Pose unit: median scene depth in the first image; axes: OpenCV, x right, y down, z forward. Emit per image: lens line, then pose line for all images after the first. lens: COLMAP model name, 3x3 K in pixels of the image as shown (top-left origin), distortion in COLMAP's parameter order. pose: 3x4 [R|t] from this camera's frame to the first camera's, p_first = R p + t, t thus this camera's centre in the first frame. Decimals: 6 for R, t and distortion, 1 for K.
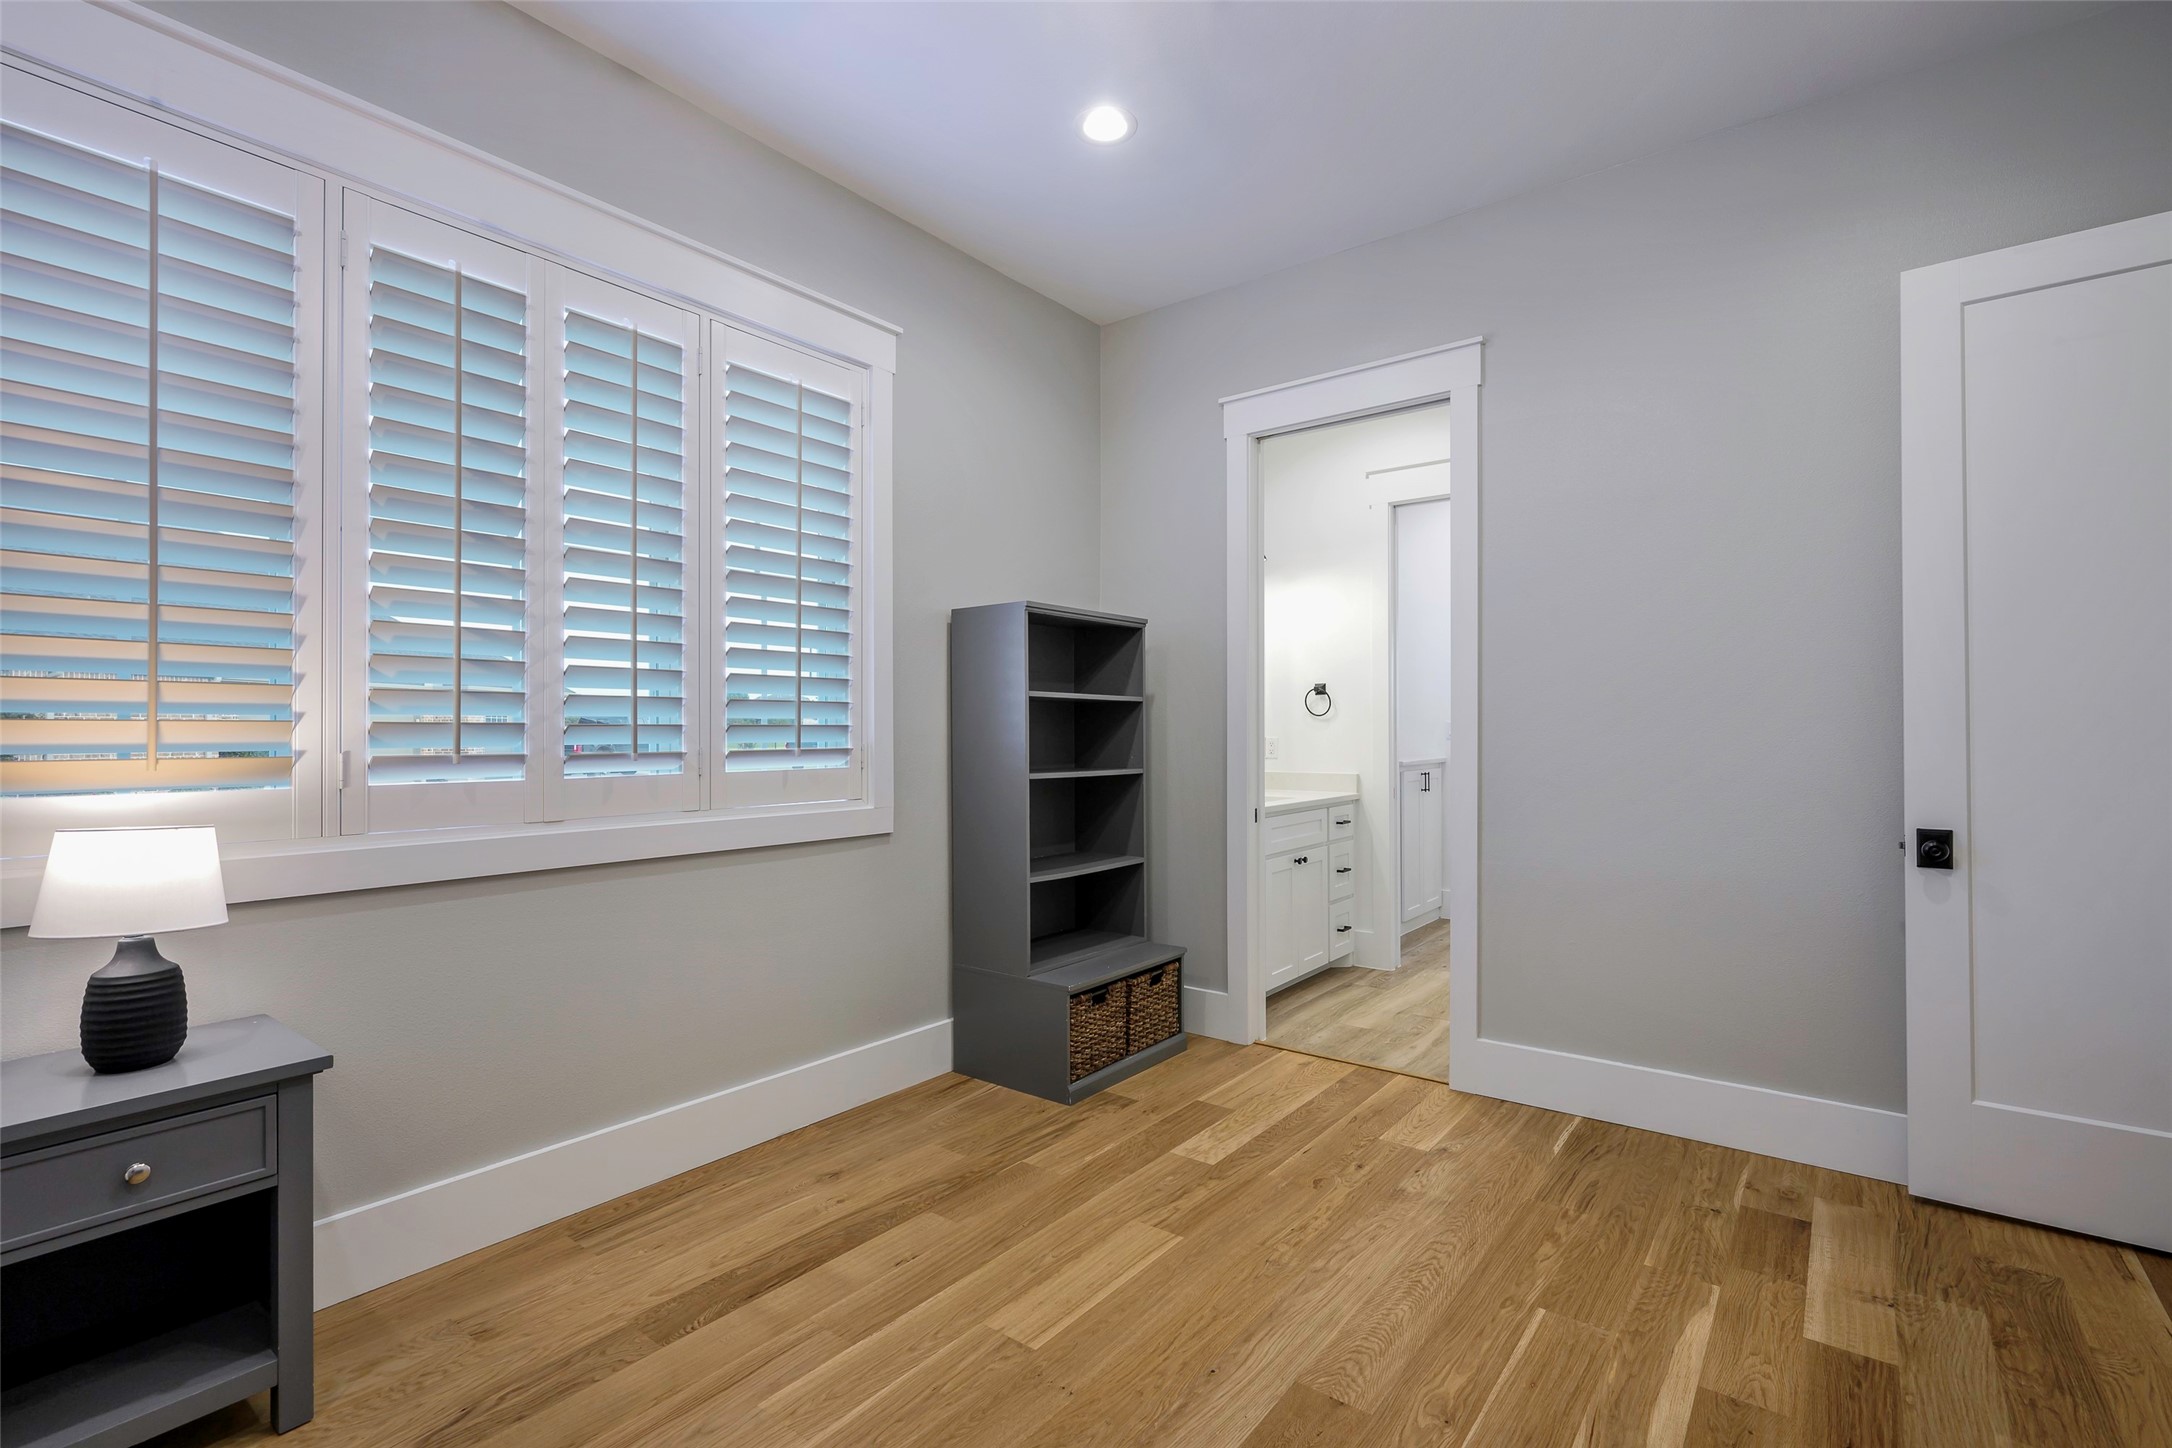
lens RADIAL K [[983.3, 0, 1086.0], [0, 983.3, 724.0], [0, 0, 1]] dist [0.000199, 0.000008]
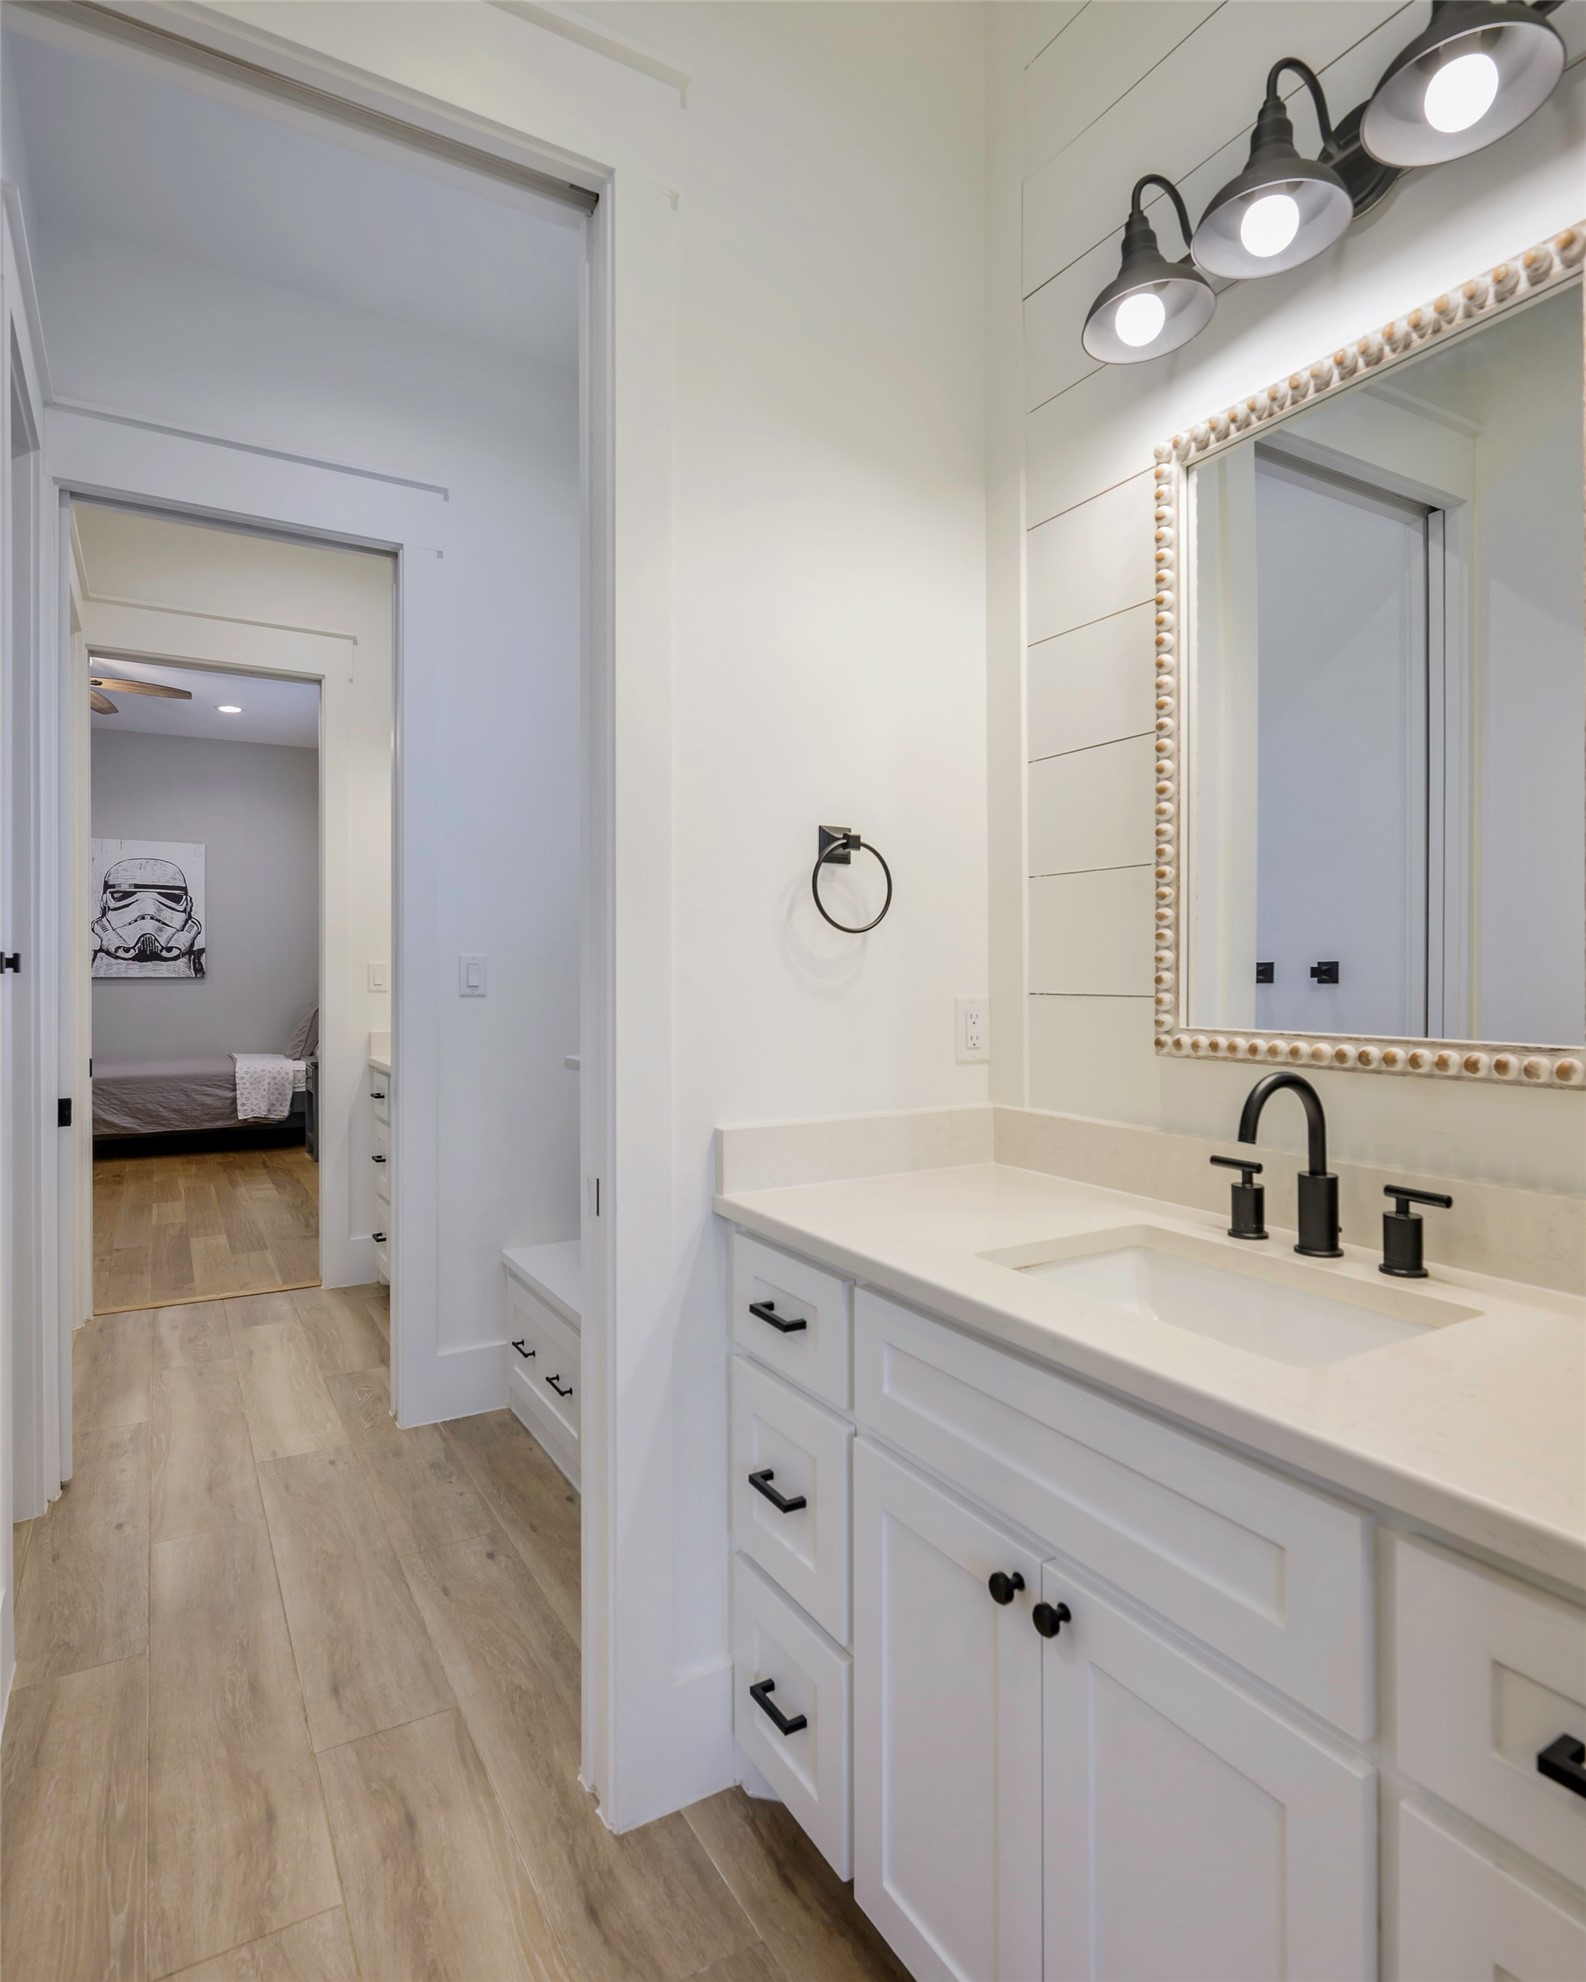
lens RADIAL K [[1090.8, 0, 793.0], [0, 1090.8, 991.0], [0, 0, 1]] dist [-0.001262, -0.000240]
pose [[-0.375457, 0.009345, -0.926793, 0.974660], [0.008772, 0.999940, 0.006529, 0.023274], [0.926798, -0.005678, -0.375516, 1.785256]]
